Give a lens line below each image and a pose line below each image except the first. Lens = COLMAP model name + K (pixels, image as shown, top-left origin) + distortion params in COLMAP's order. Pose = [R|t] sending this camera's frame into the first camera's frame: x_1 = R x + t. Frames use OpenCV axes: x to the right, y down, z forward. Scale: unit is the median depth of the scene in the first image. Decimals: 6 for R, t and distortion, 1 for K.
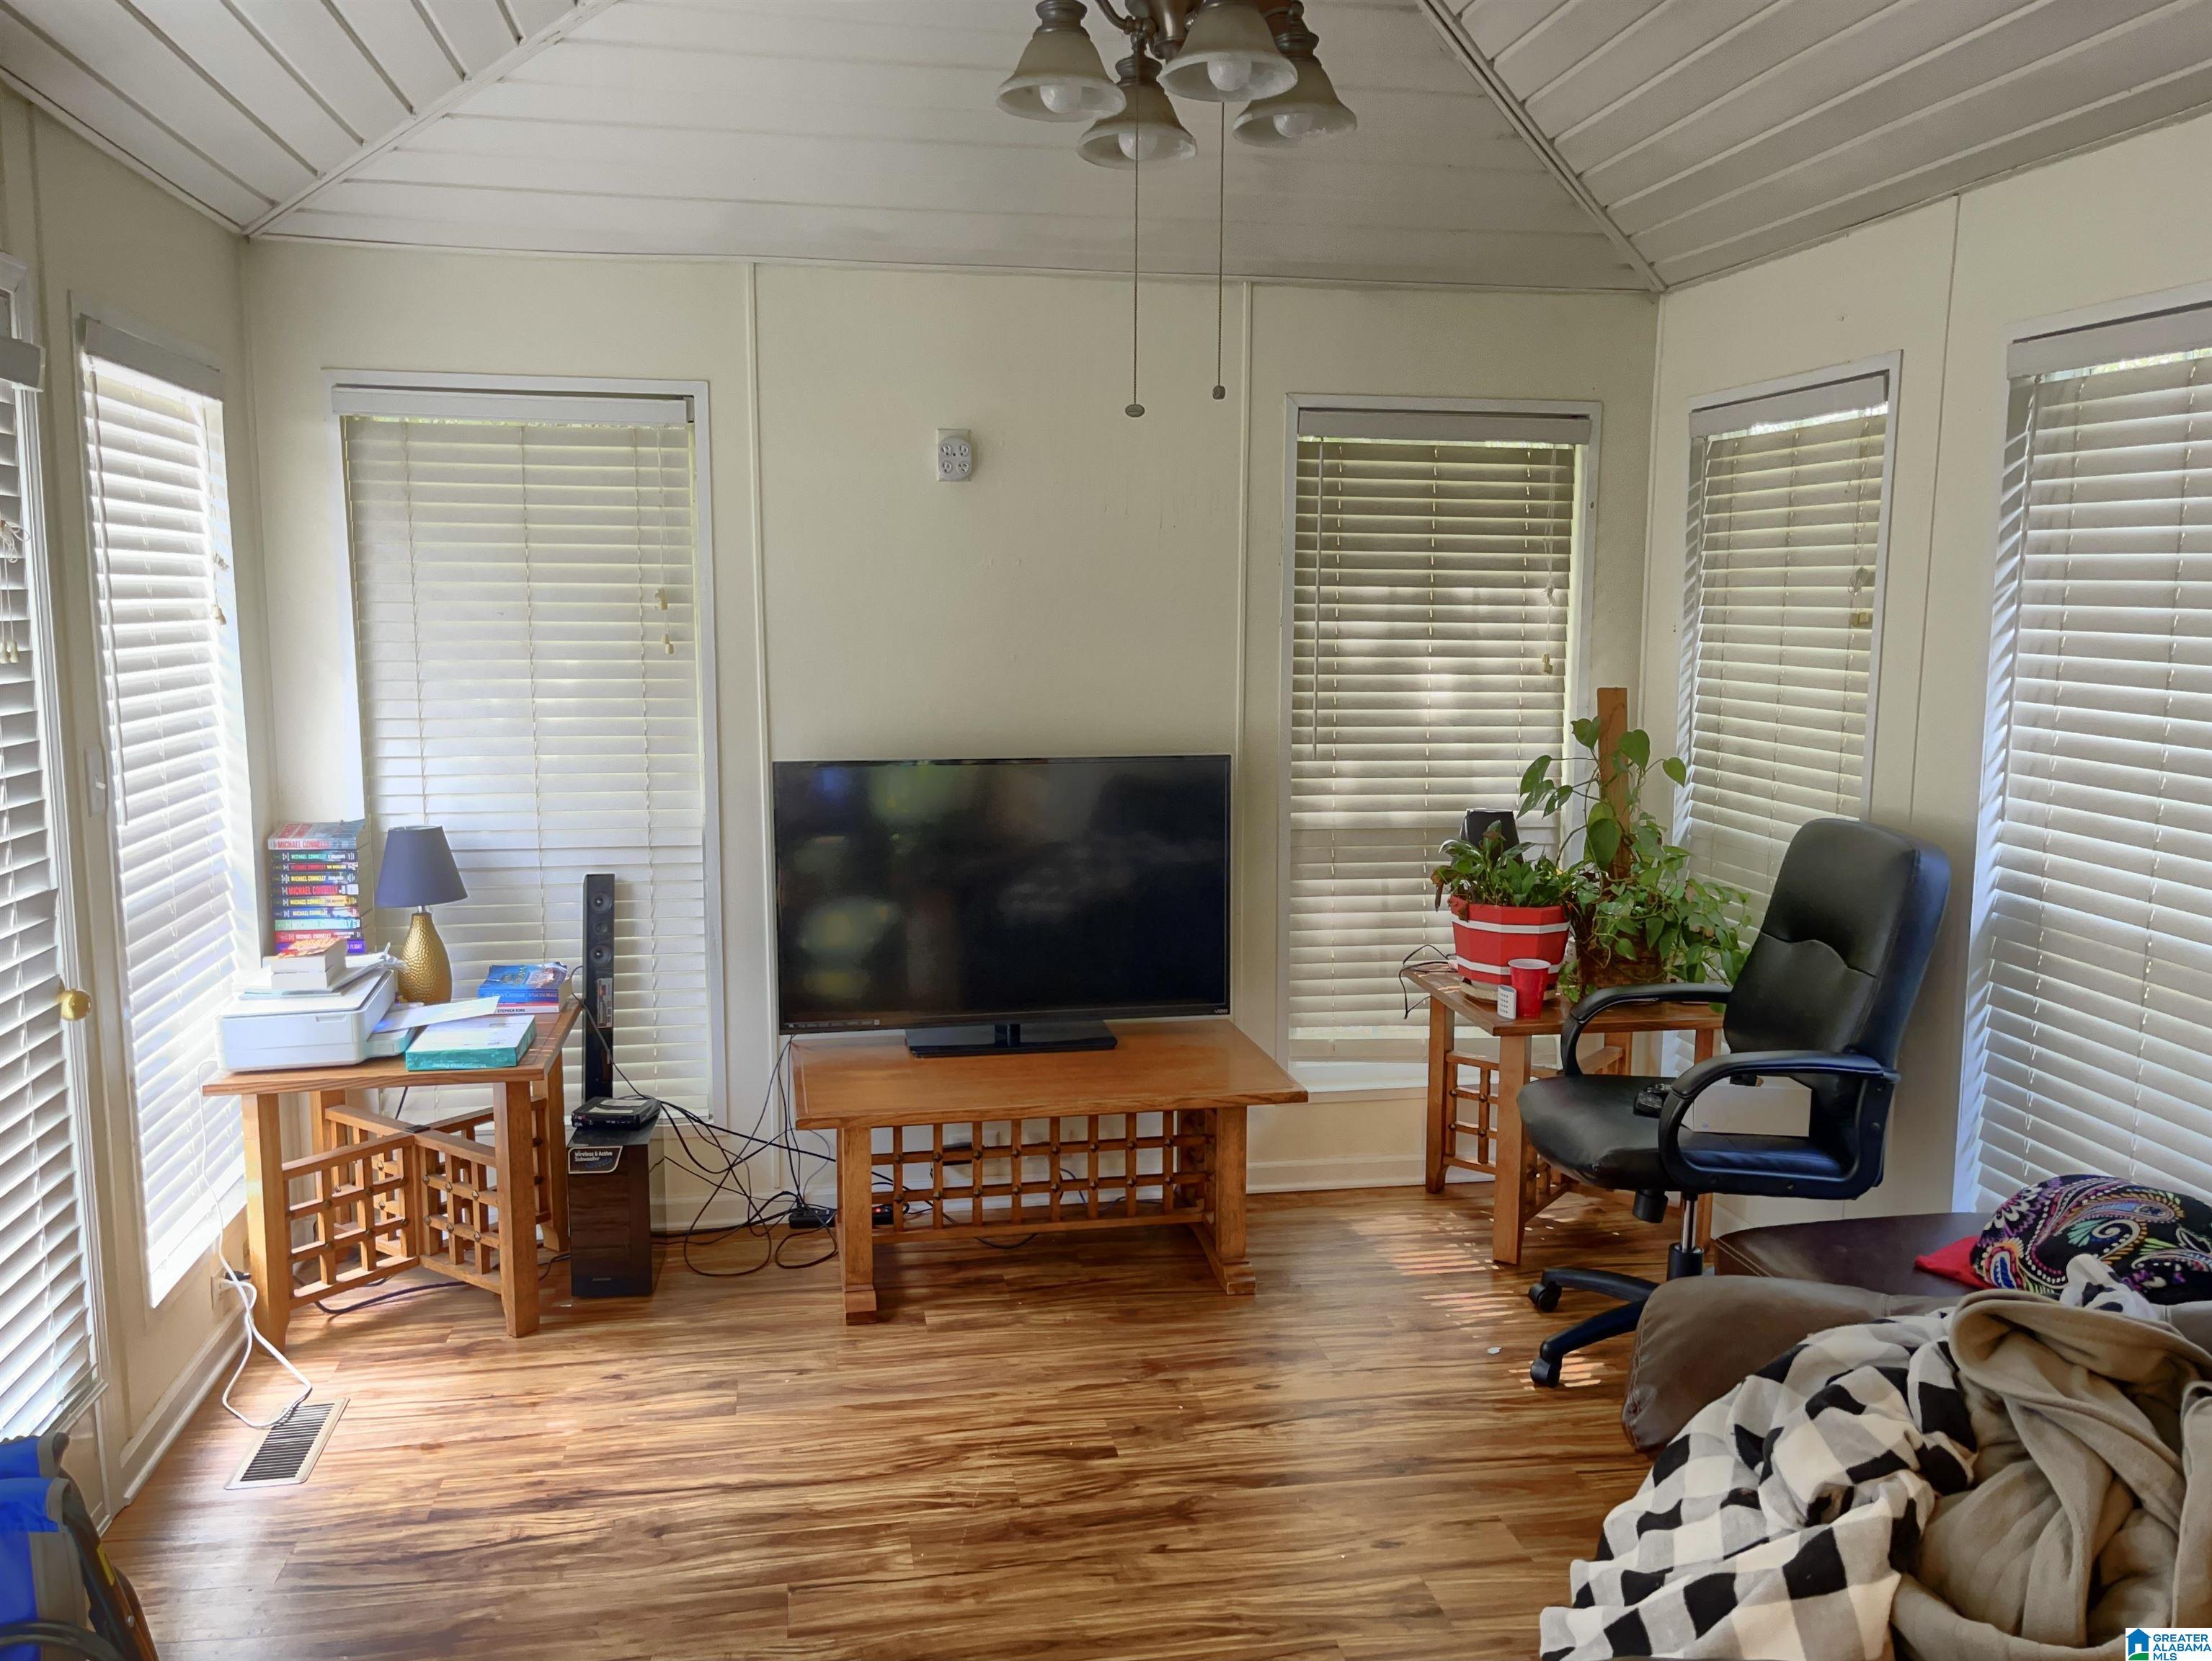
lens RADIAL K [[1661.1, 0, 1115.6], [0, 1661.1, 830.5], [0, 0, 1]] dist [0.041023, -0.072960]
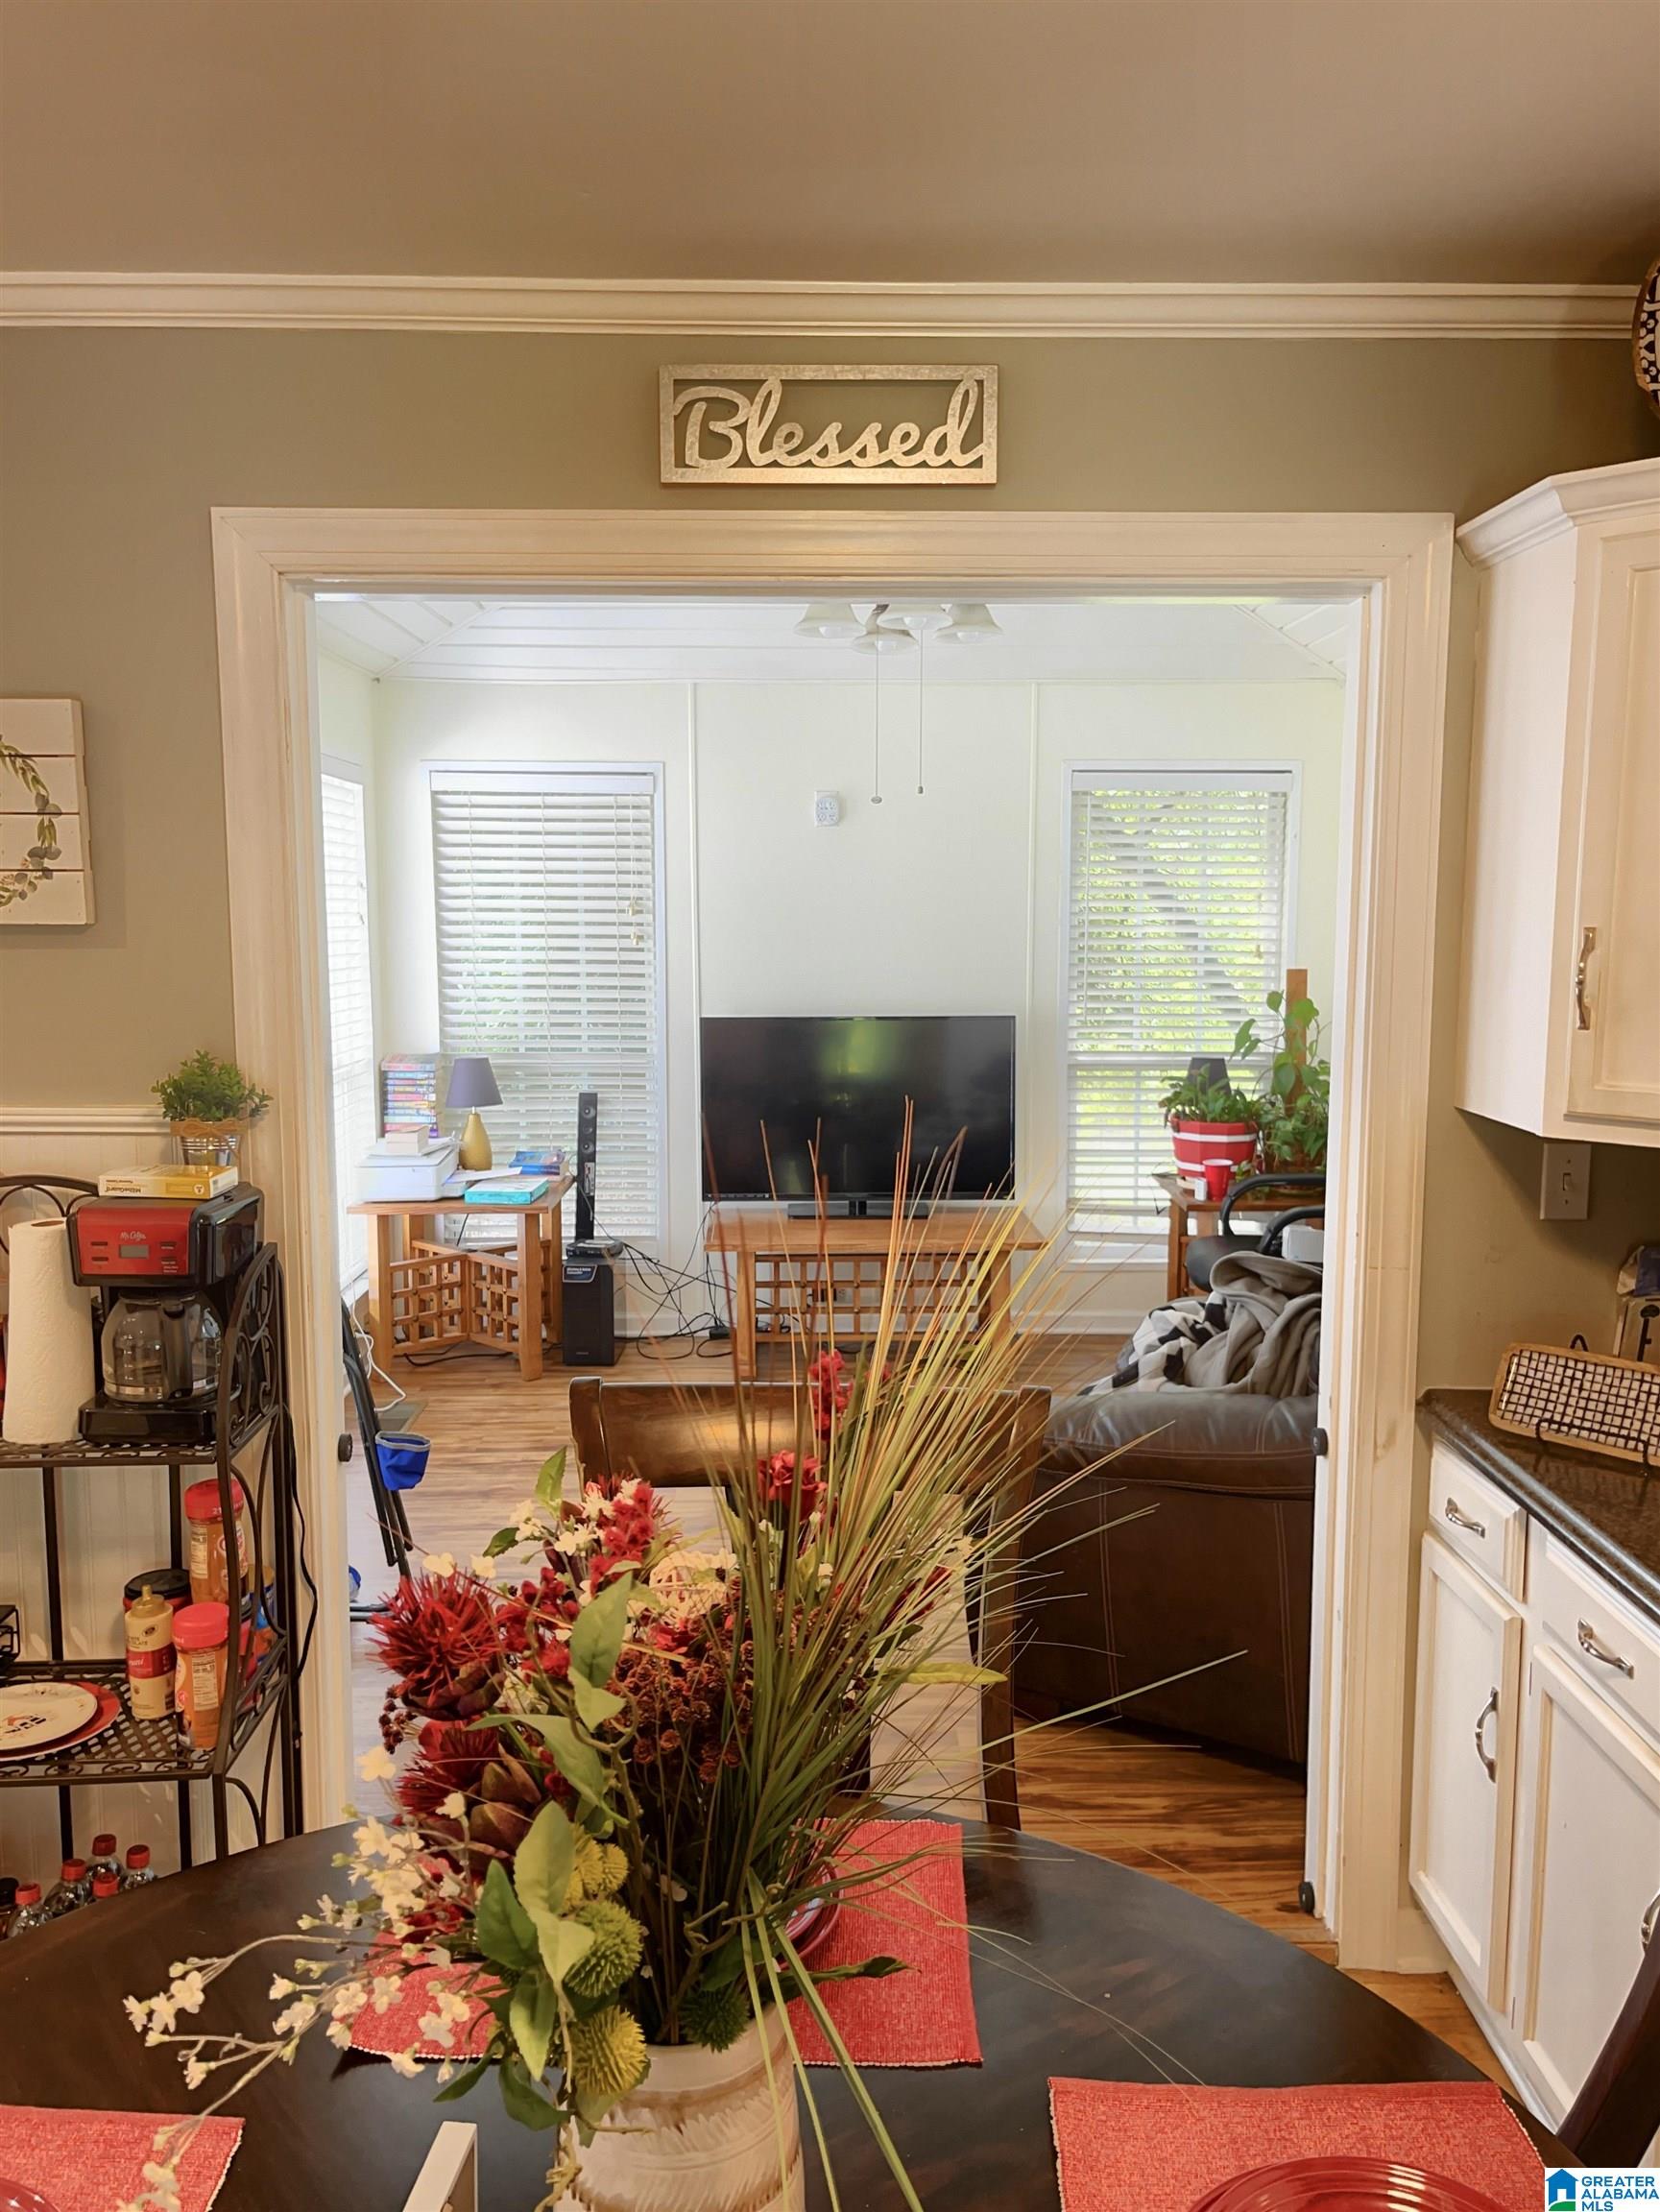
lens RADIAL K [[1660.9, 0, 833.1], [0, 1660.9, 1096.4], [0, 0, 1]] dist [0.041023, -0.072960]
pose [[0.985912, 0.015156, -0.166579, 0.162486], [-0.018796, 0.999617, -0.020299, 0.059335], [0.166208, 0.023144, 0.985819, -0.451510]]
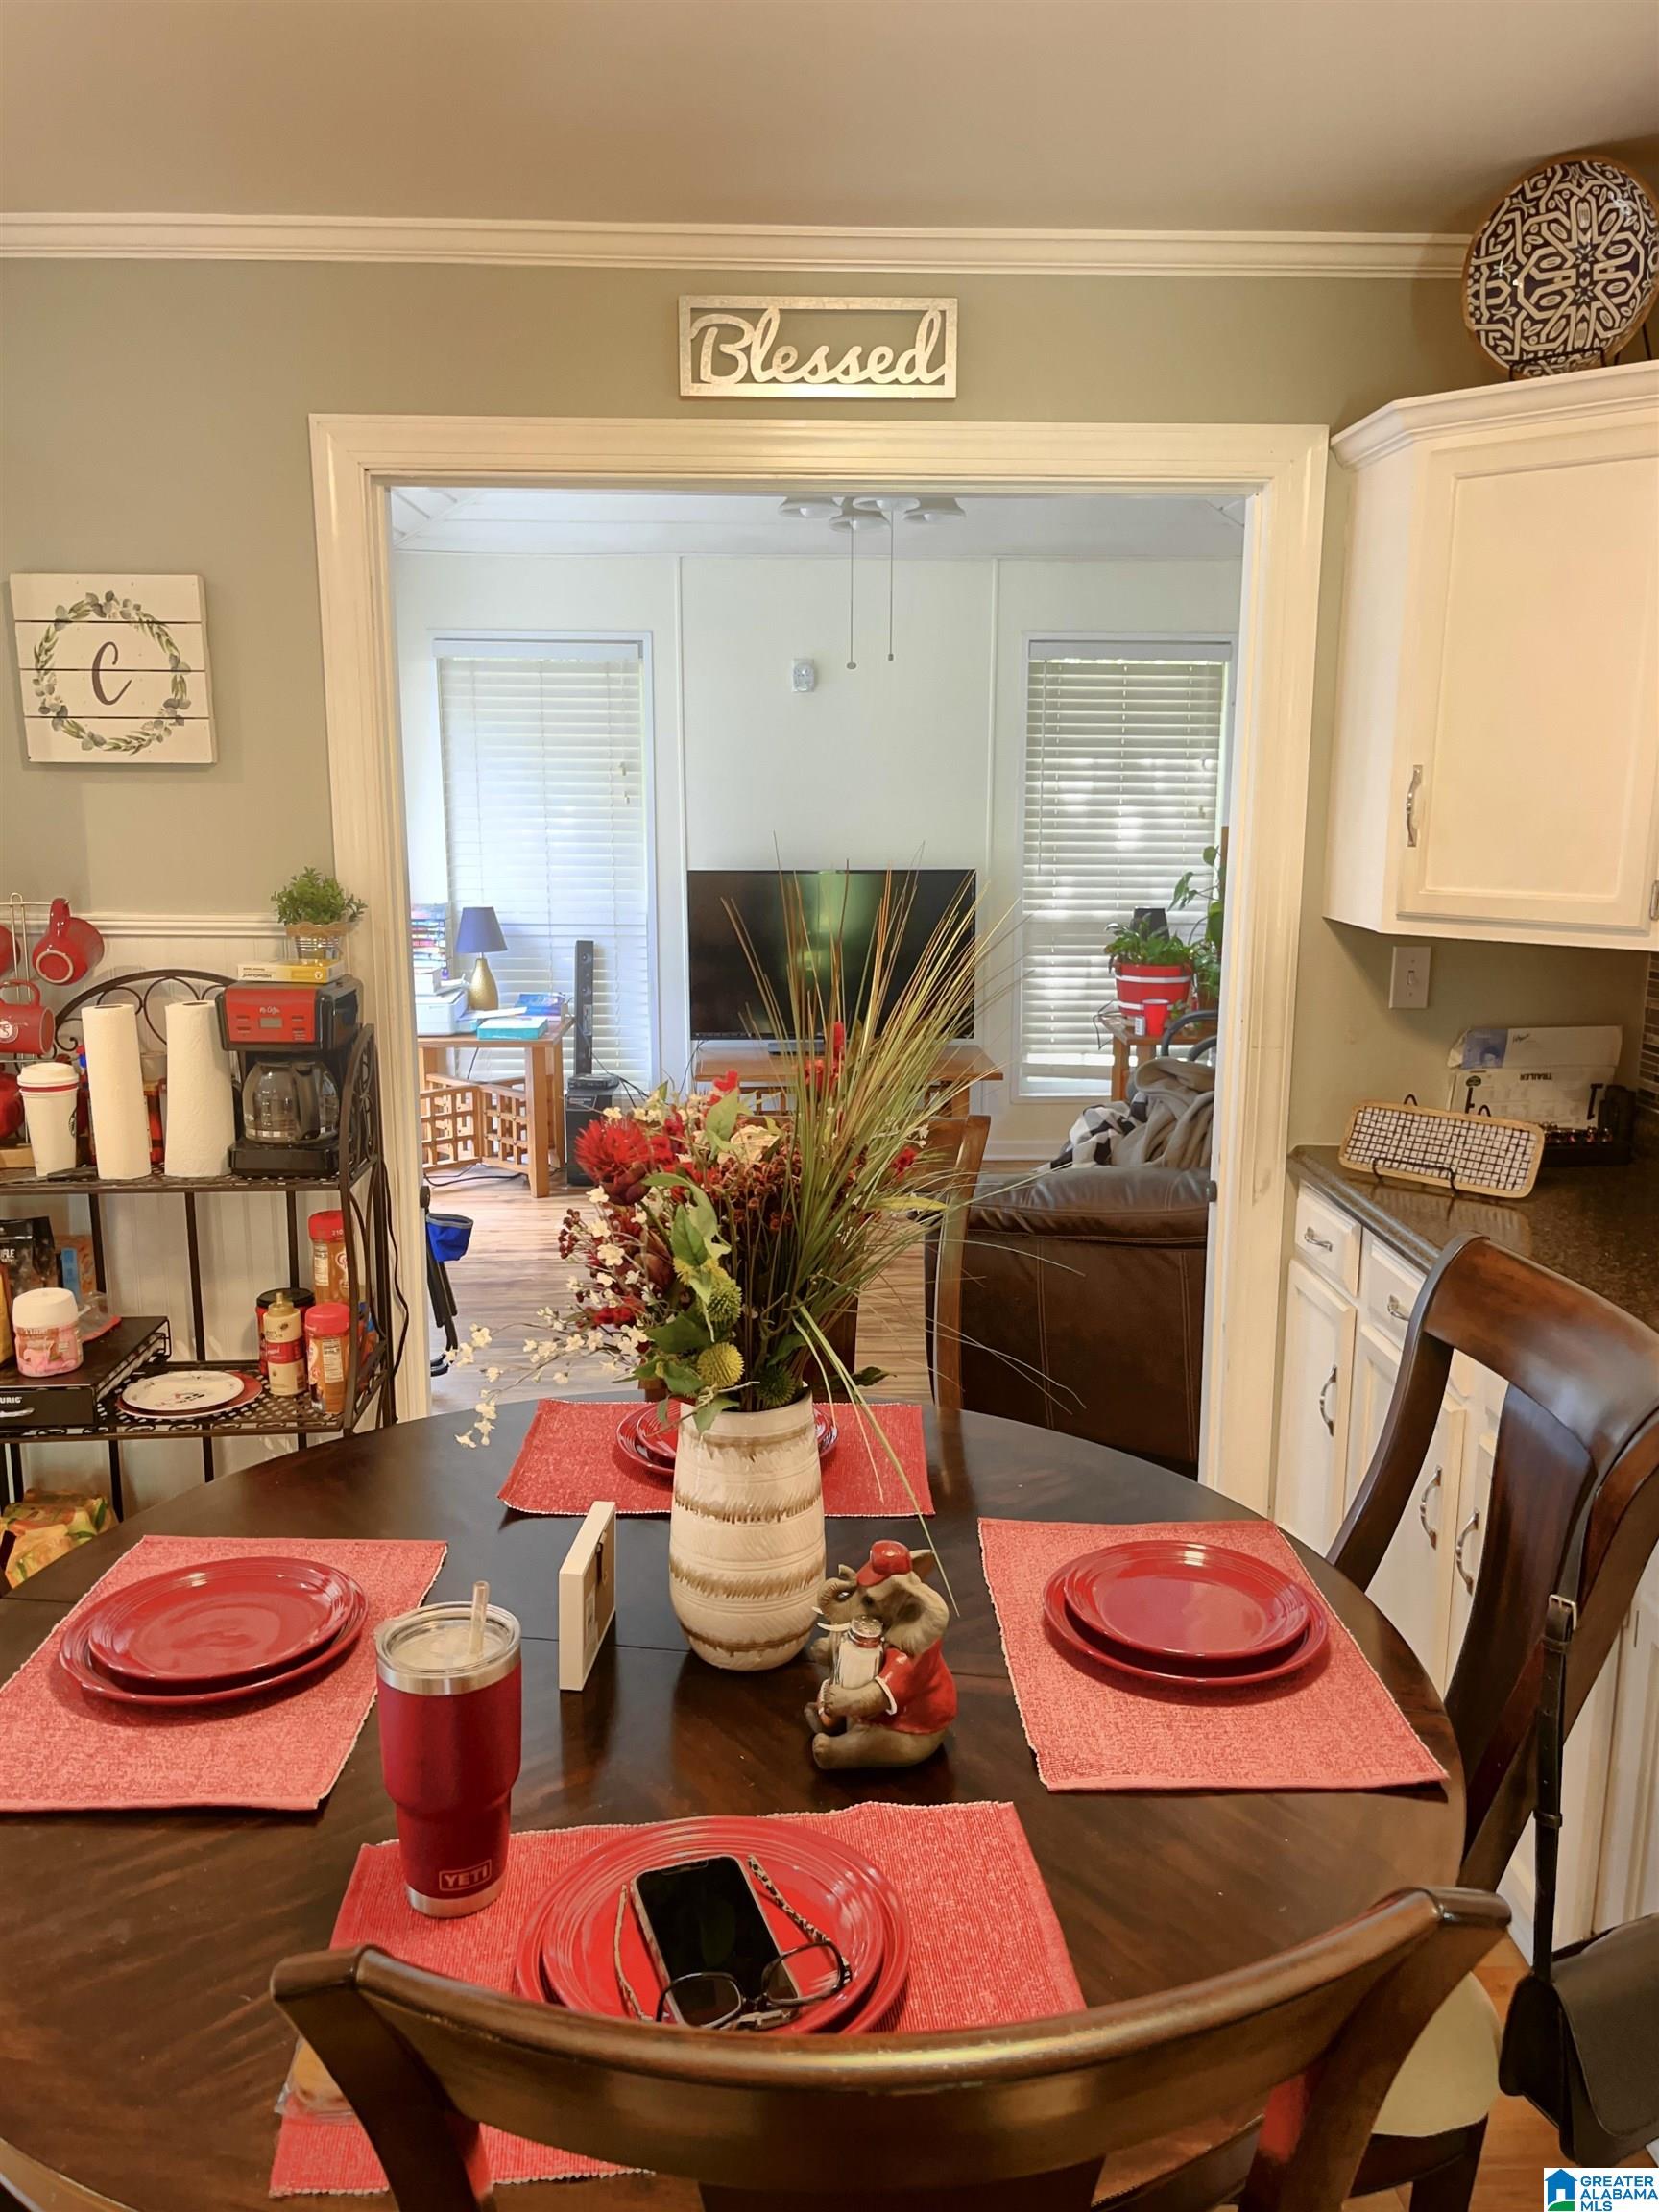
lens RADIAL K [[1654.3, 0, 829.5], [0, 1654.3, 1106.0], [0, 0, 1]] dist [0.045618, -0.081773]
pose [[0.988867, 0.026664, -0.146392, 0.177561], [-0.018300, 0.998138, 0.058187, 0.094419], [0.147671, -0.054860, 0.987514, -0.601667]]
